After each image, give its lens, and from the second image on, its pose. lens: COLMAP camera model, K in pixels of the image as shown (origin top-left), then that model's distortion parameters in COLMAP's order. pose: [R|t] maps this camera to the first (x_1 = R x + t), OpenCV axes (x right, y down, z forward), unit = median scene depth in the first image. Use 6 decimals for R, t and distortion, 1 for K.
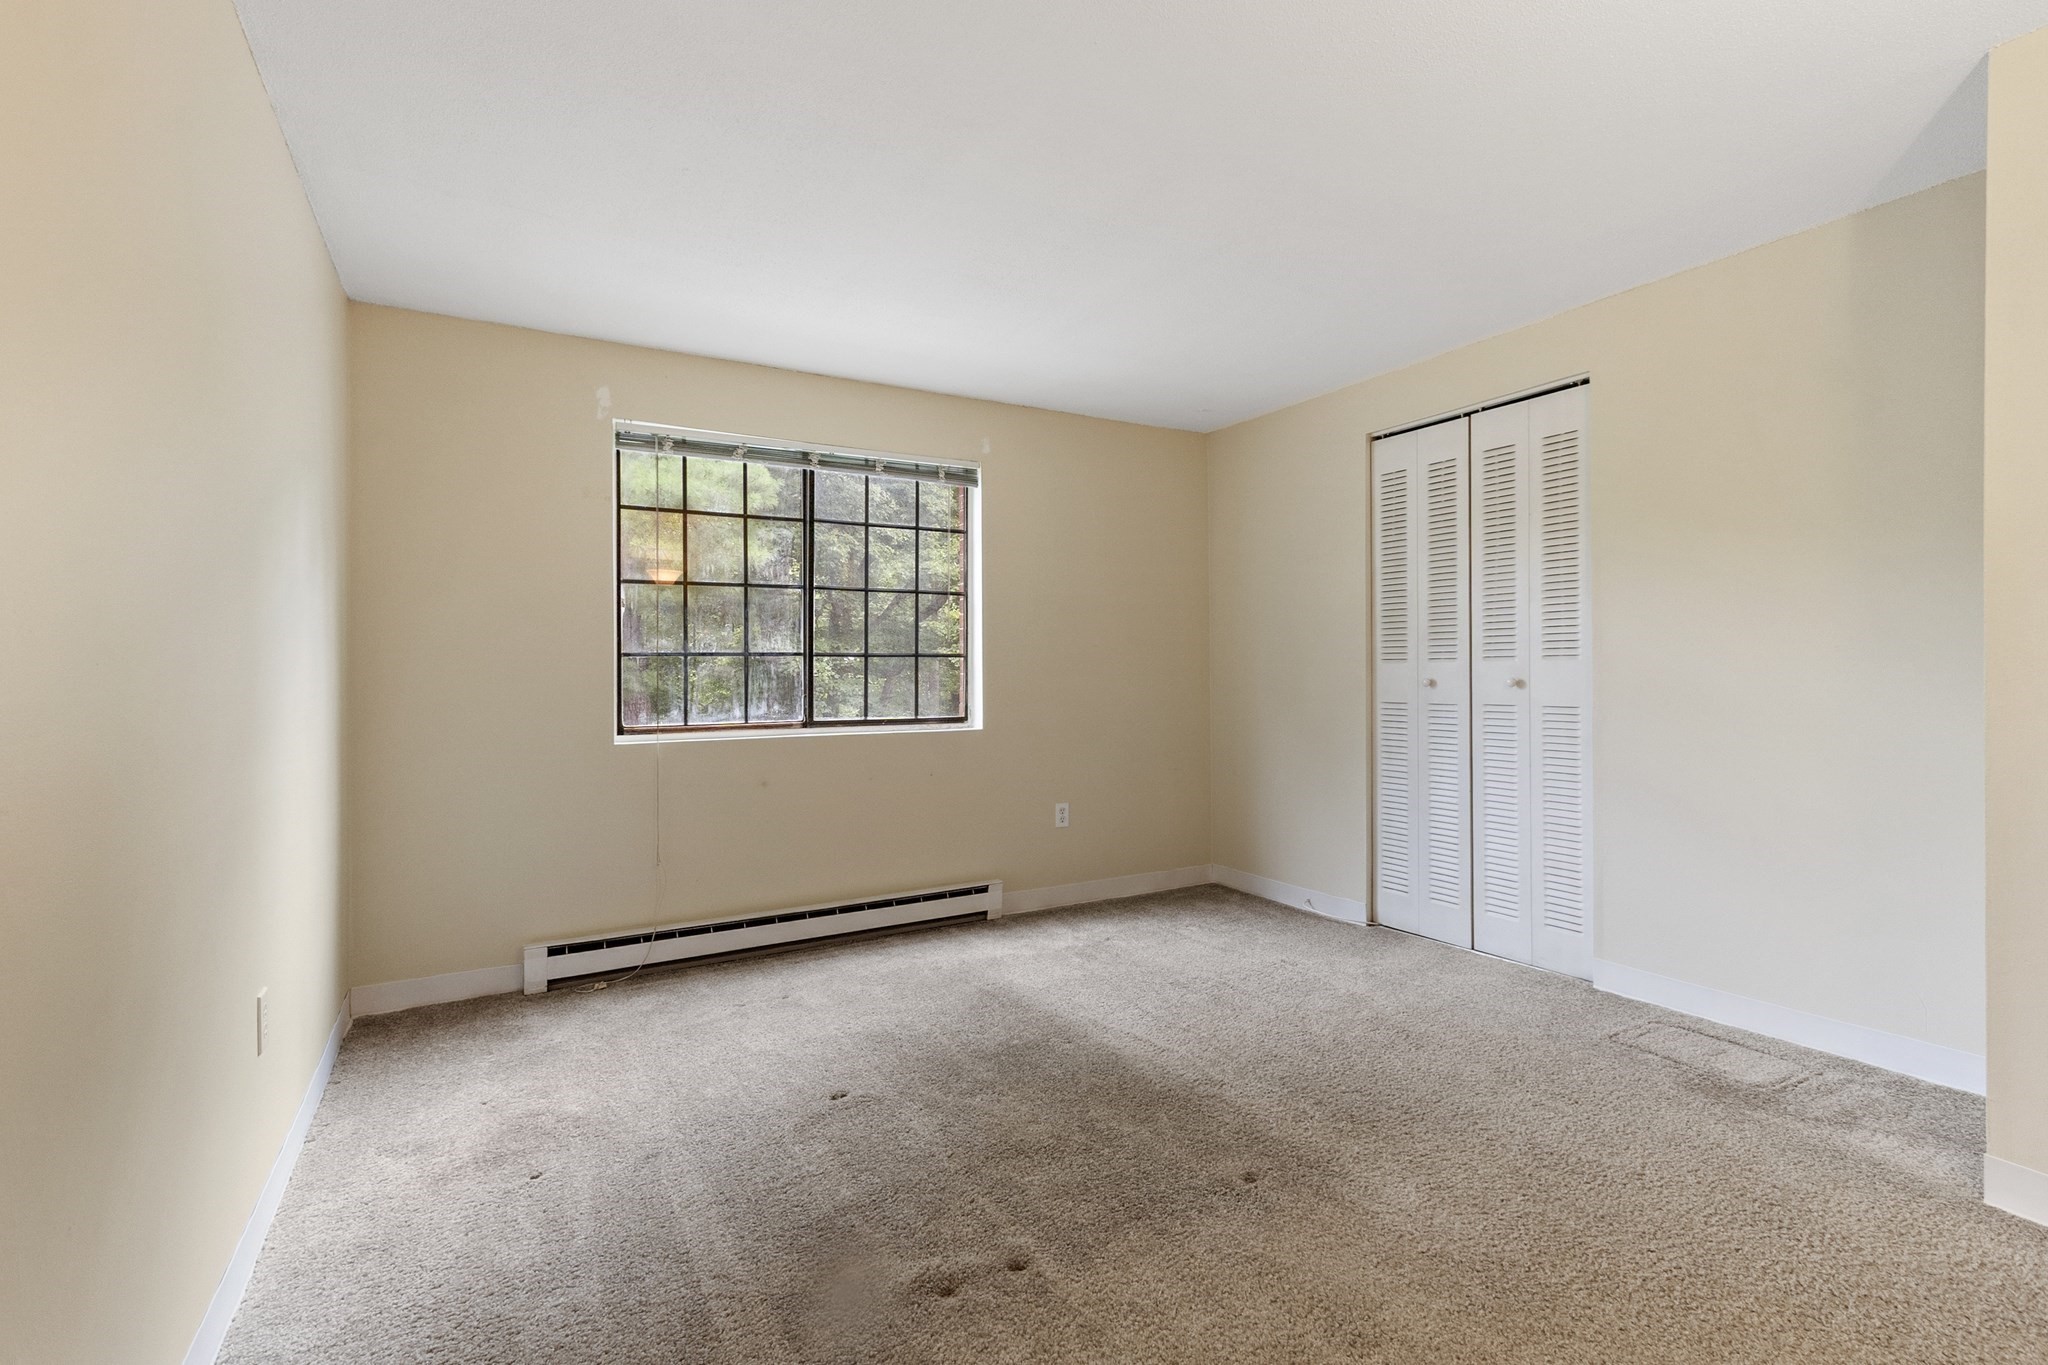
lens RADIAL K [[894.6, 0, 1027.0], [0, 894.6, 672.0], [0, 0, 1]] dist [-0.001095, -0.000311]
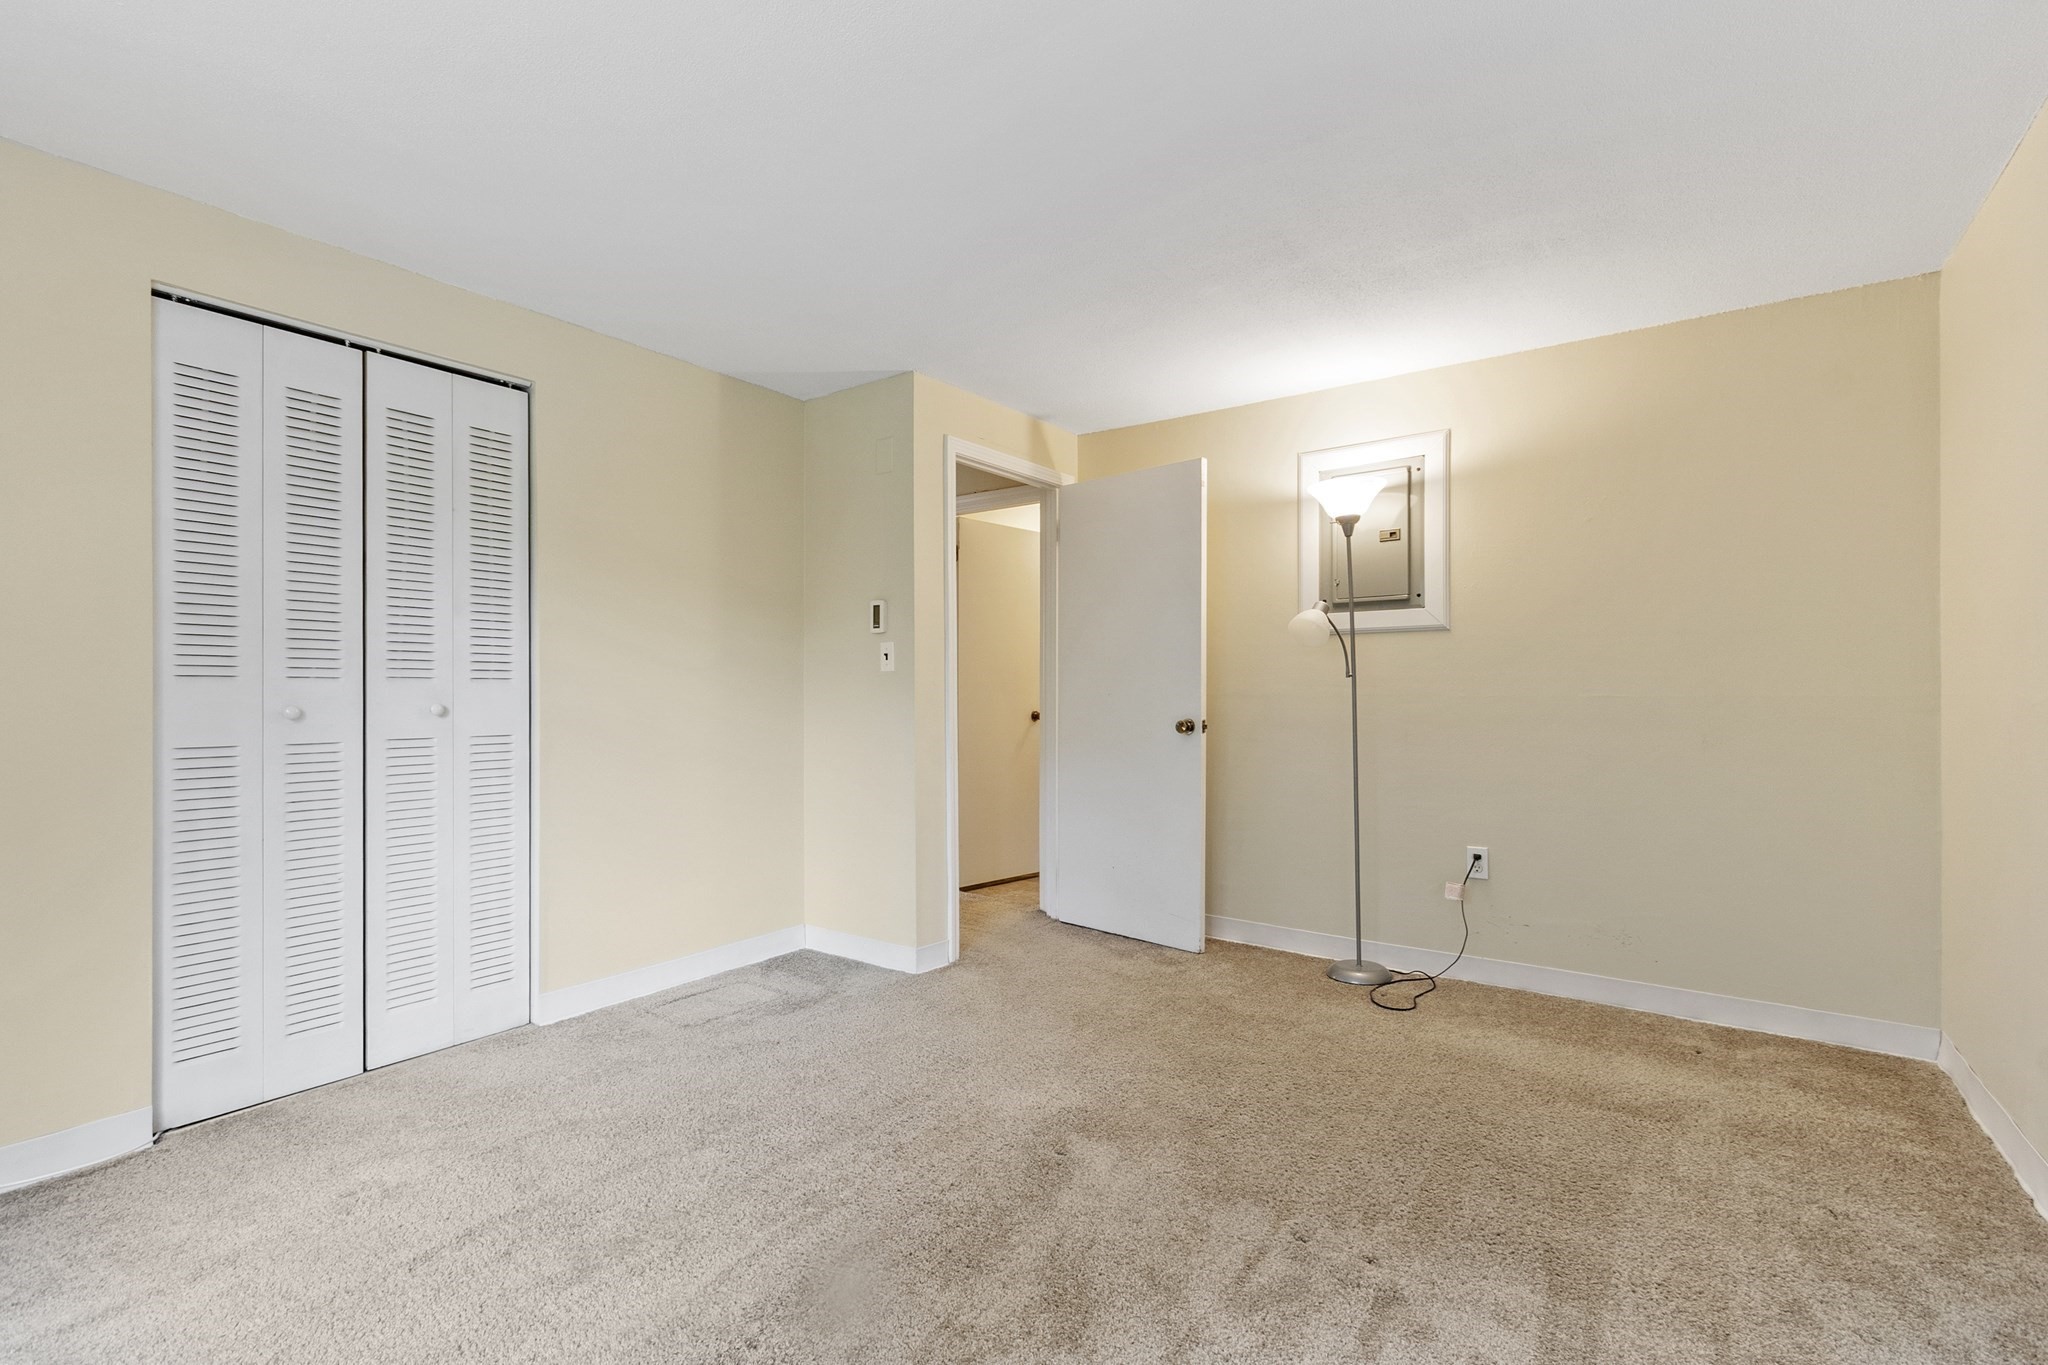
lens RADIAL K [[894.6, 0, 1028.3], [0, 894.6, 697.5], [0, 0, 1]] dist [-0.001095, -0.000311]
pose [[-0.391937, 0.004172, 0.919983, -0.421421], [0.002853, 0.999990, -0.003319, 0.004757], [-0.919988, 0.001324, -0.391945, 0.825118]]
